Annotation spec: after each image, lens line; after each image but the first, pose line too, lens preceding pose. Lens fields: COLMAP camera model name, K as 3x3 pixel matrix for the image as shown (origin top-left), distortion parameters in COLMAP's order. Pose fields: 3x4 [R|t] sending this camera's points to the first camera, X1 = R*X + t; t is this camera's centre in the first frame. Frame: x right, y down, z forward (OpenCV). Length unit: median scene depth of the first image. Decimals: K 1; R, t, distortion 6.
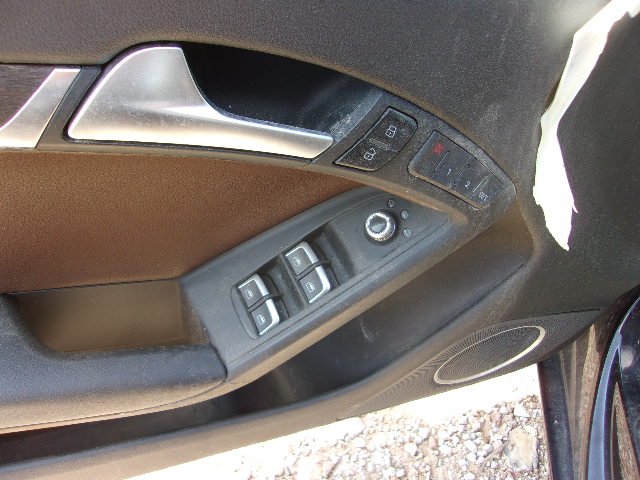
lens RADIAL K [[497.2, 0, 321.3], [0, 497.2, 242.3], [0, 0, 1]] dist [-0.010871, 0.027562]
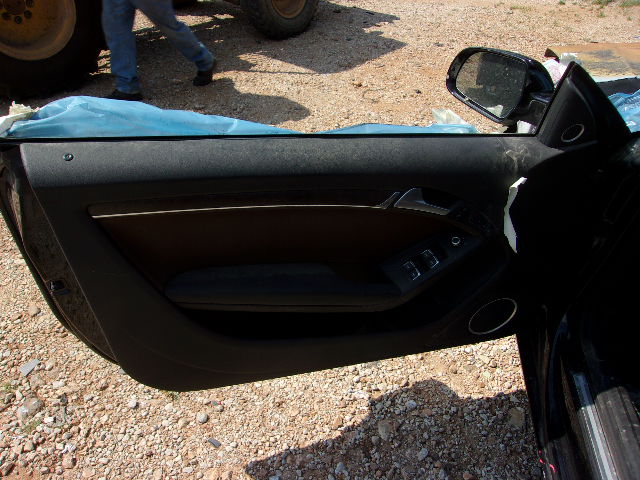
lens RADIAL K [[497.2, 0, 316.9], [0, 497.2, 239.4], [0, 0, 1]] dist [-0.010871, 0.027562]
pose [[0.999526, 0.030790, 0.000464, -0.265589], [-0.029824, 0.971685, -0.234392, 0.249977], [-0.007668, 0.234267, 0.972142, -0.714194]]
